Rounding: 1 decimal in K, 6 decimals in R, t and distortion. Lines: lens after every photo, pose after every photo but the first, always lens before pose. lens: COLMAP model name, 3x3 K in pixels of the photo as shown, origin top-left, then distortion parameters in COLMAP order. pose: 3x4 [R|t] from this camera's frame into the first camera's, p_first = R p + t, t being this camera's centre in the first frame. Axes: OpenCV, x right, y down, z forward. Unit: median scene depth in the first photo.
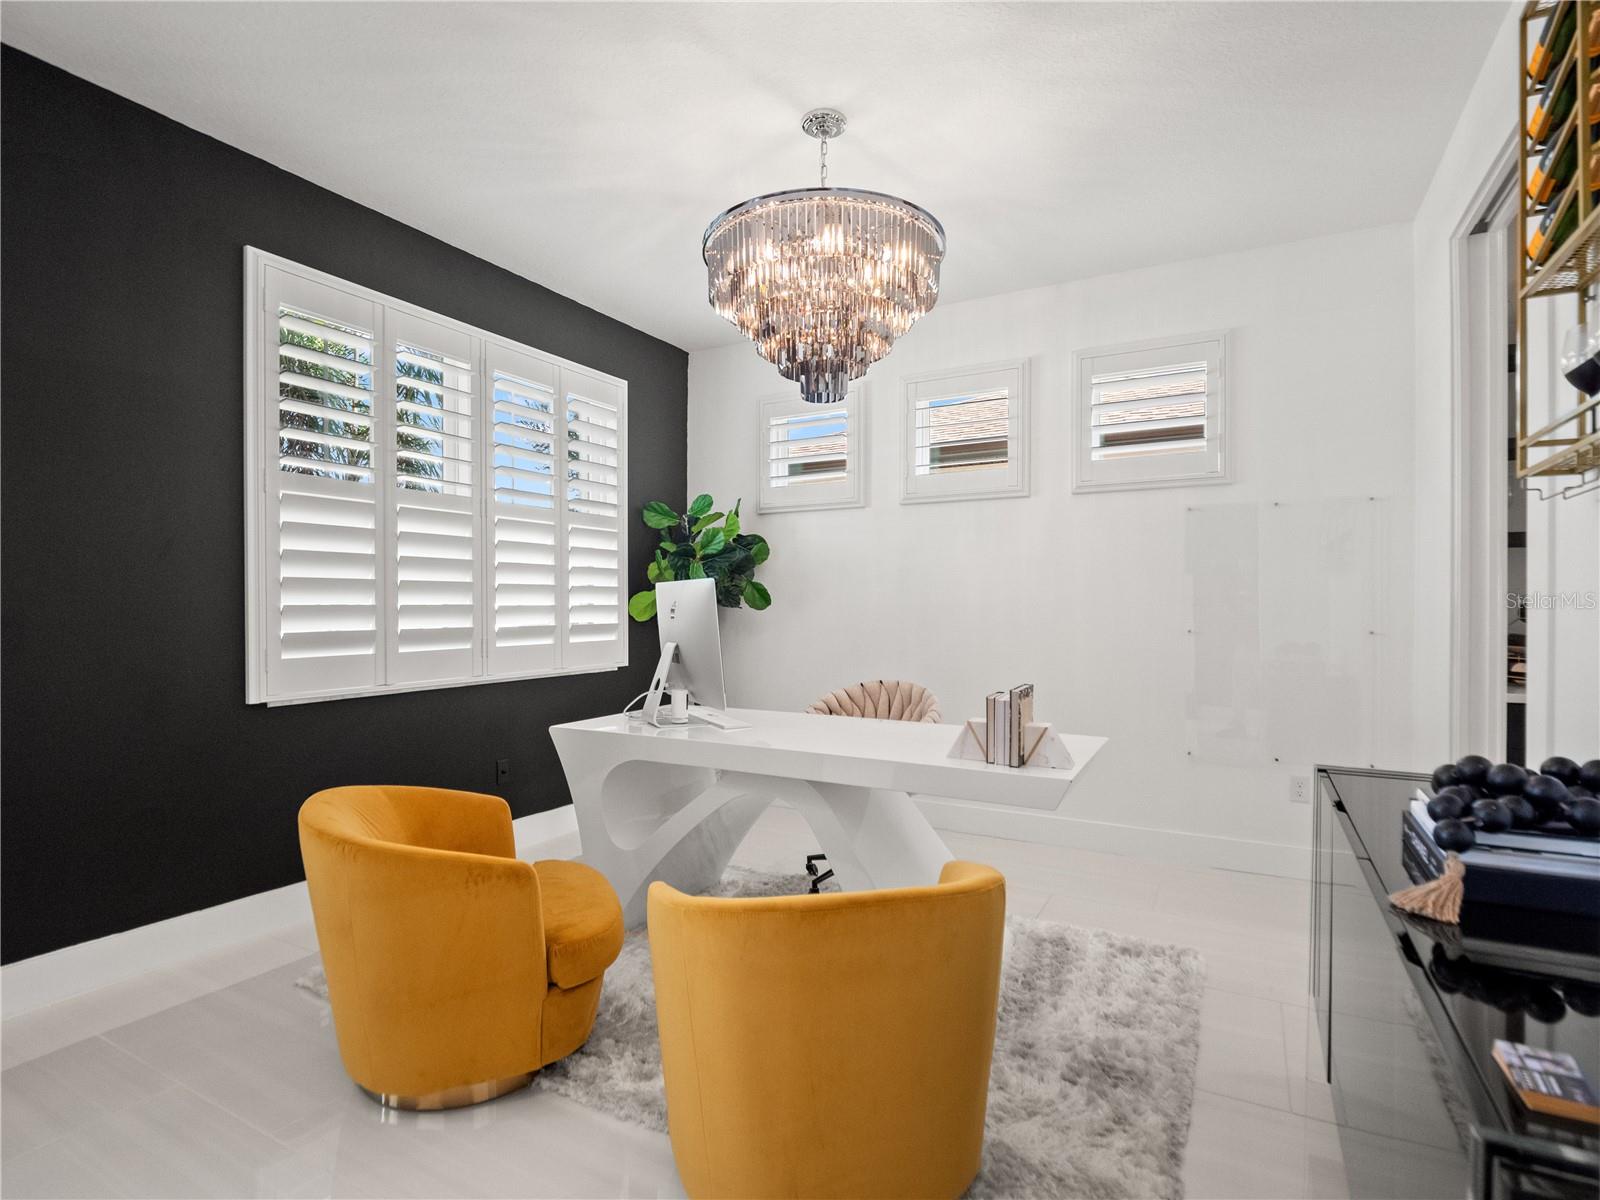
lens RADIAL K [[806.2, 0, 792.0], [0, 806.2, 607.1], [0, 0, 1]] dist [-0.001645, -0.000562]
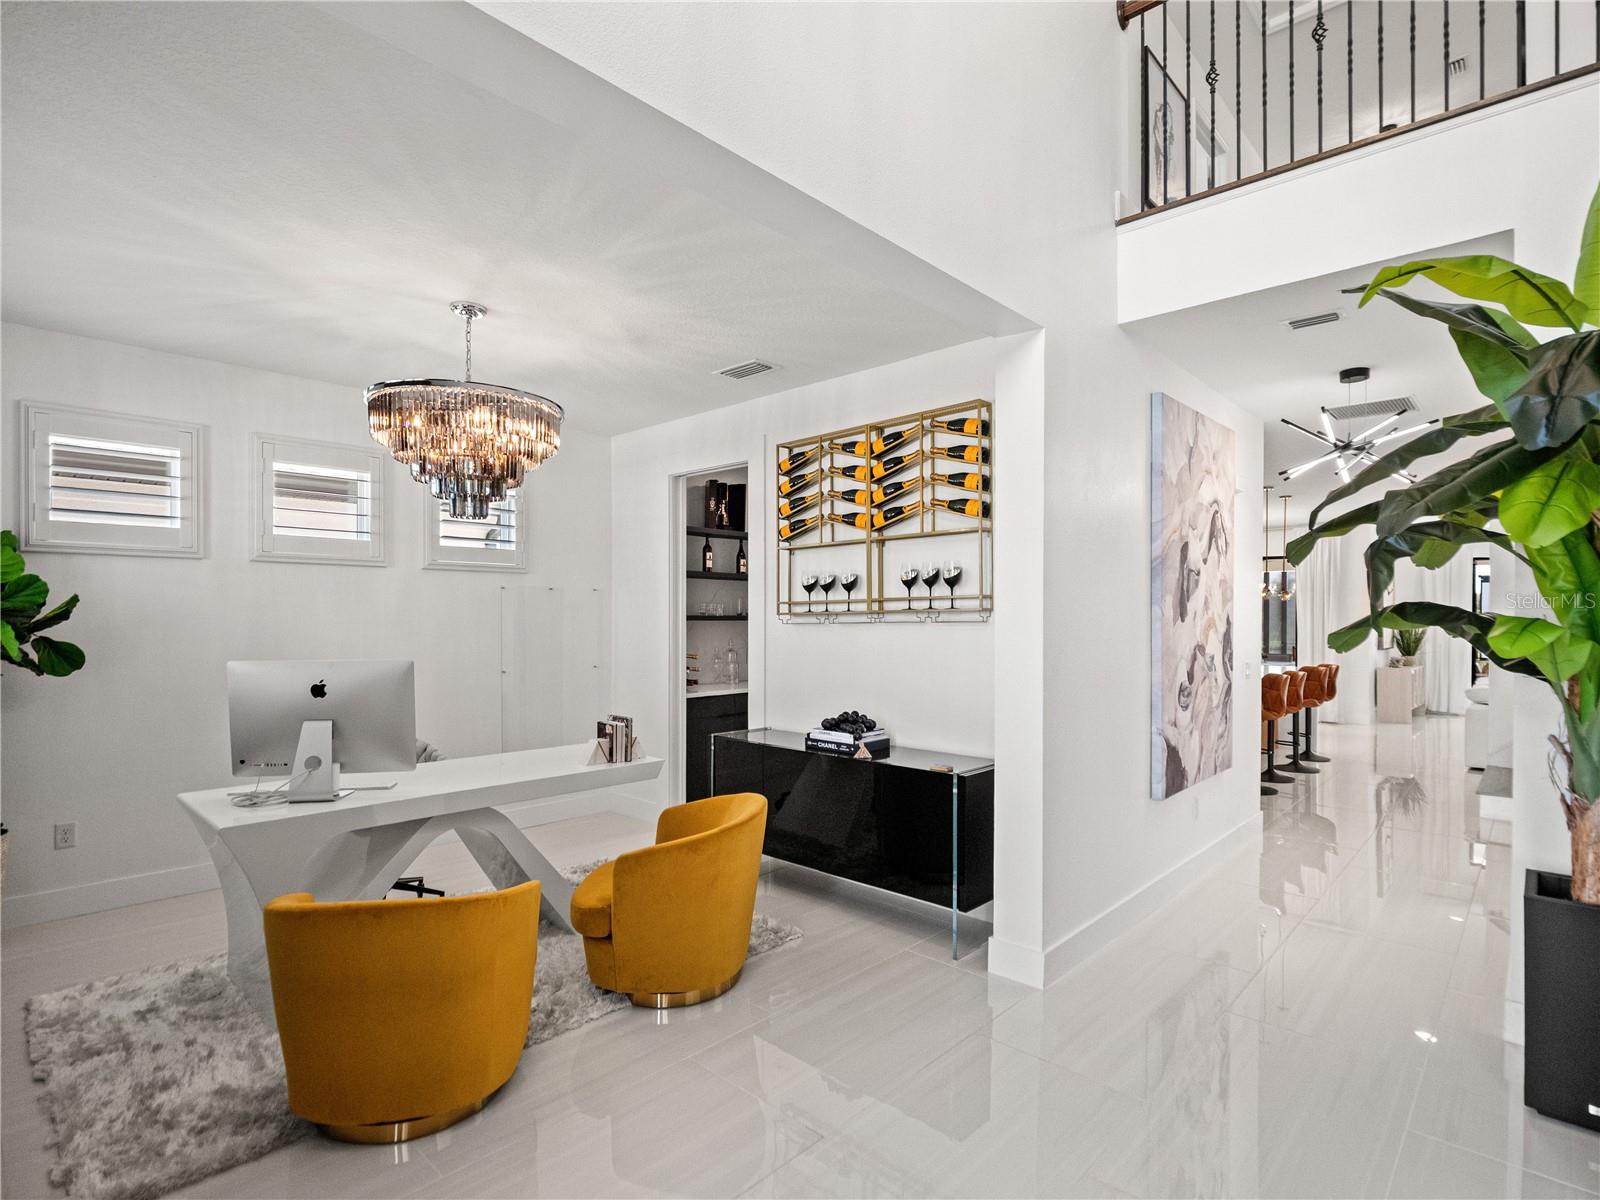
lens RADIAL K [[798.3, 0, 805.7], [0, 798.3, 625.8], [0, 0, 1]] dist [-0.002361, -0.009210]
pose [[0.253178, -0.009036, 0.967377, -0.835023], [-0.000857, 0.999954, 0.009564, -0.074164], [-0.967419, -0.003250, 0.253159, 0.109850]]
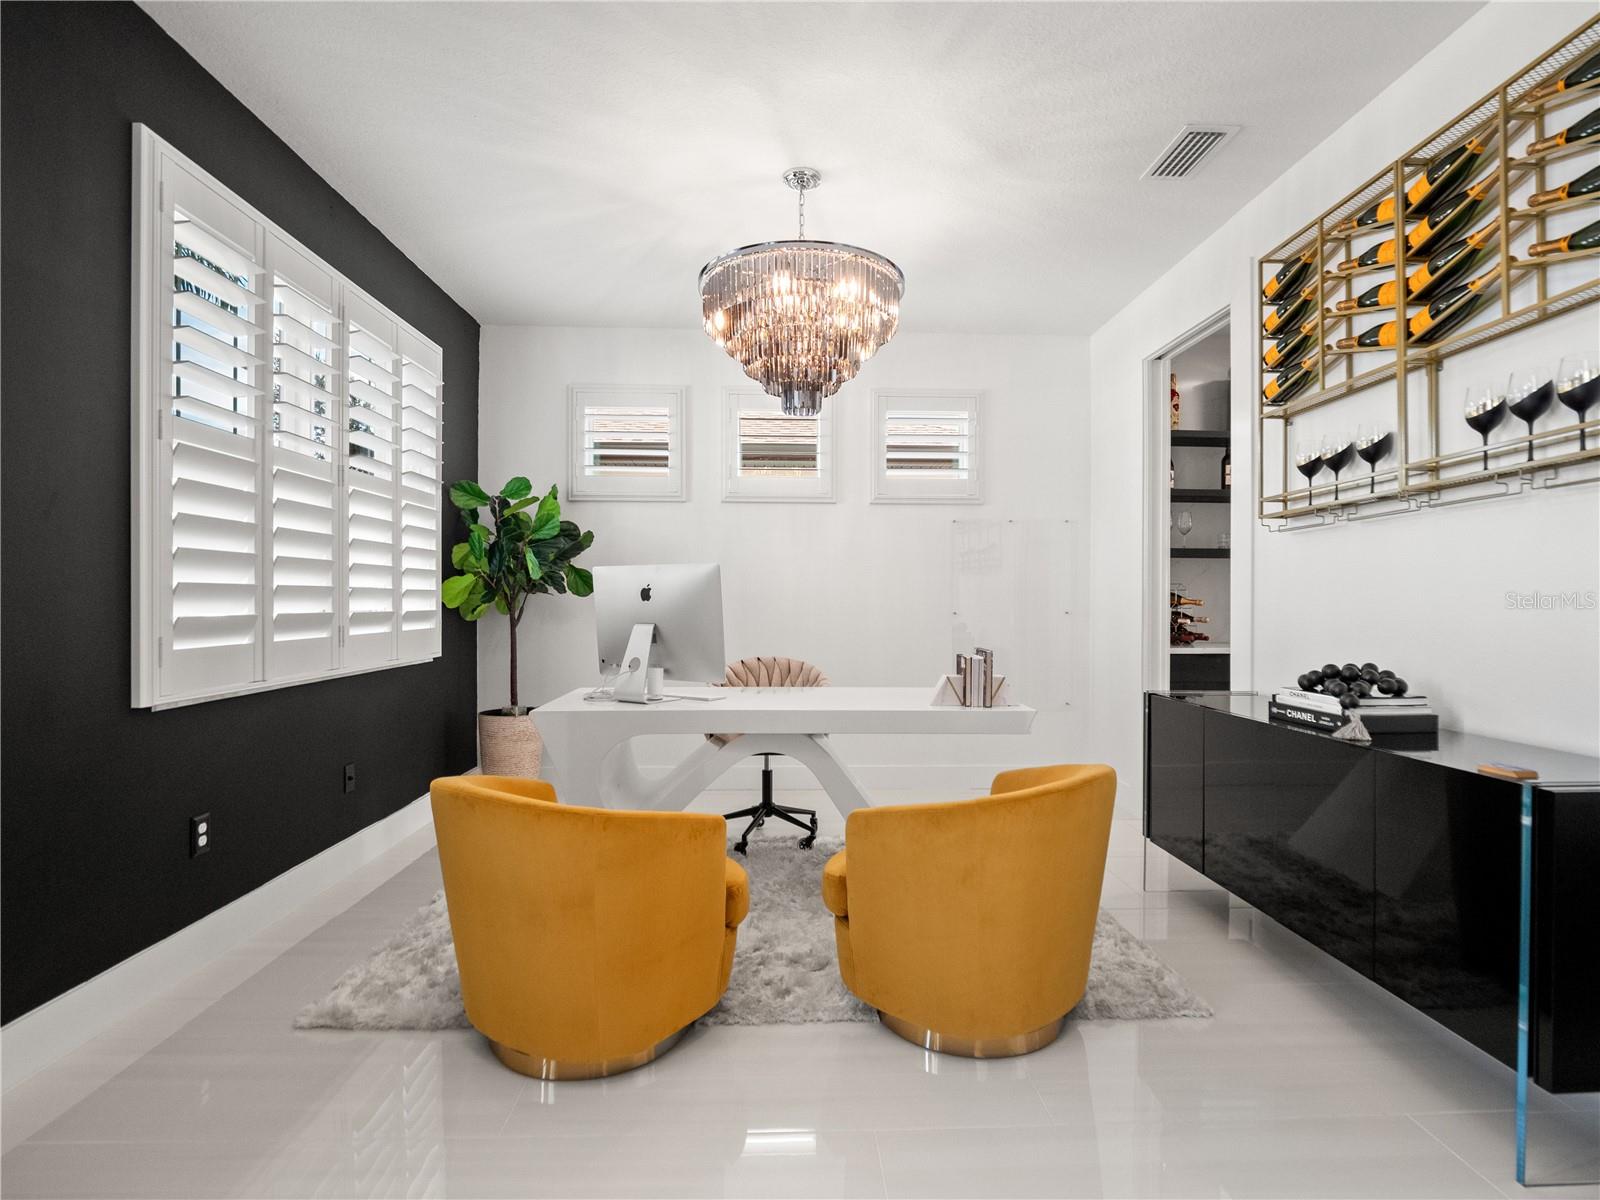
lens RADIAL K [[800.4, 0, 800.0], [0, 800.4, 600.0], [0, 0, 1]] dist [-0.002636, -0.001309]
pose [[0.857265, 0.003329, 0.514865, -0.436634], [-0.002620, 0.999994, -0.002103, 0.012963], [-0.514869, 0.000453, 0.857269, 0.003031]]
